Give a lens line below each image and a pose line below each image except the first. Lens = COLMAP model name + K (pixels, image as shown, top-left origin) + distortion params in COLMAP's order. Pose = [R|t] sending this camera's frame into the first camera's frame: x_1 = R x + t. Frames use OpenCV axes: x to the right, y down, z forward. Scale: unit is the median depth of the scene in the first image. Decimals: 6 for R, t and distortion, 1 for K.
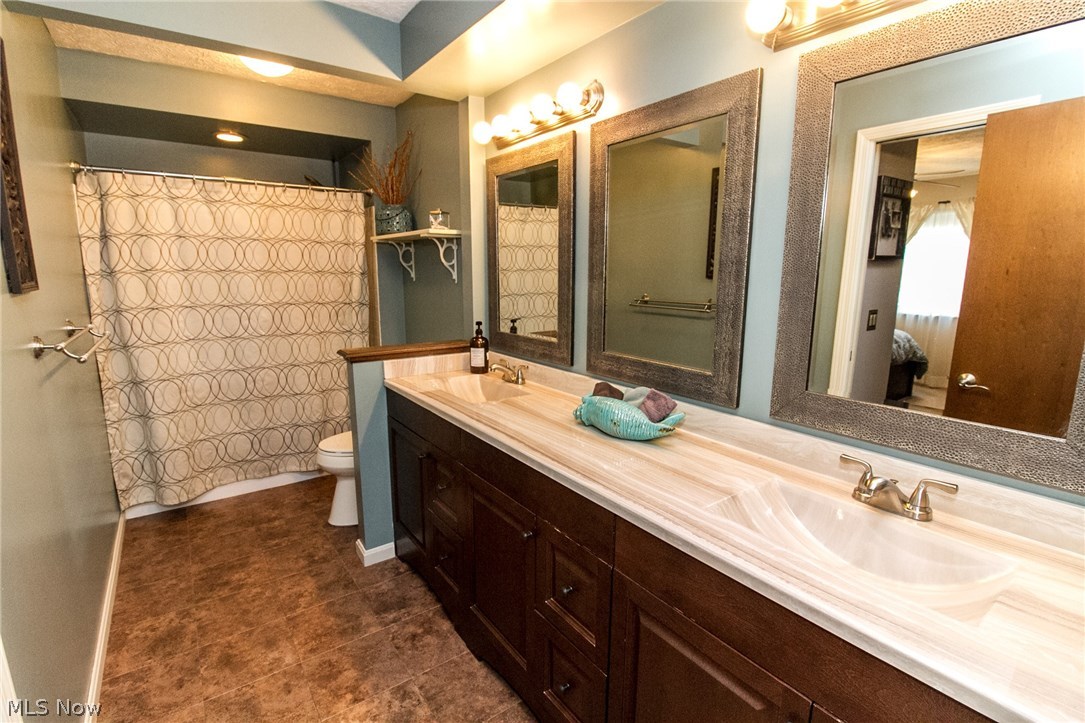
lens RADIAL K [[503.3, 0, 543.1], [0, 503.3, 361.7], [0, 0, 1]] dist [-0.004773, -0.009233]
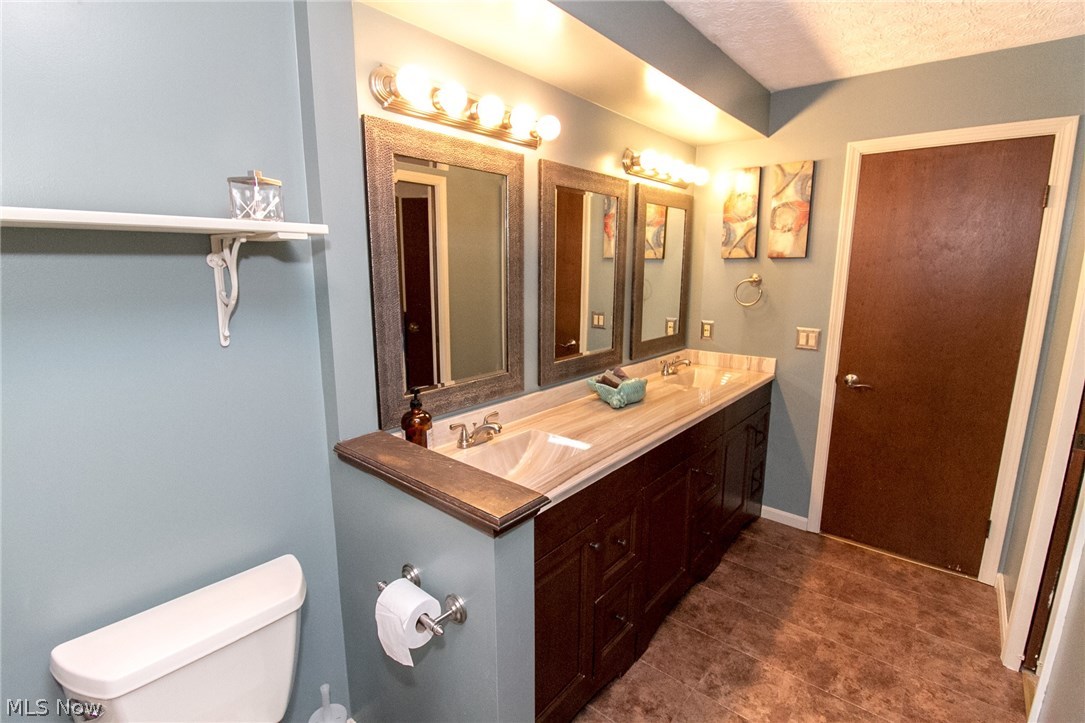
lens RADIAL K [[503.3, 0, 537.1], [0, 503.3, 357.9], [0, 0, 1]] dist [-0.004773, -0.009233]
pose [[-0.233030, -0.185418, 0.954629, -1.053205], [0.174494, 0.957750, 0.228619, -0.326255], [-0.956686, 0.219852, -0.190830, 1.359581]]
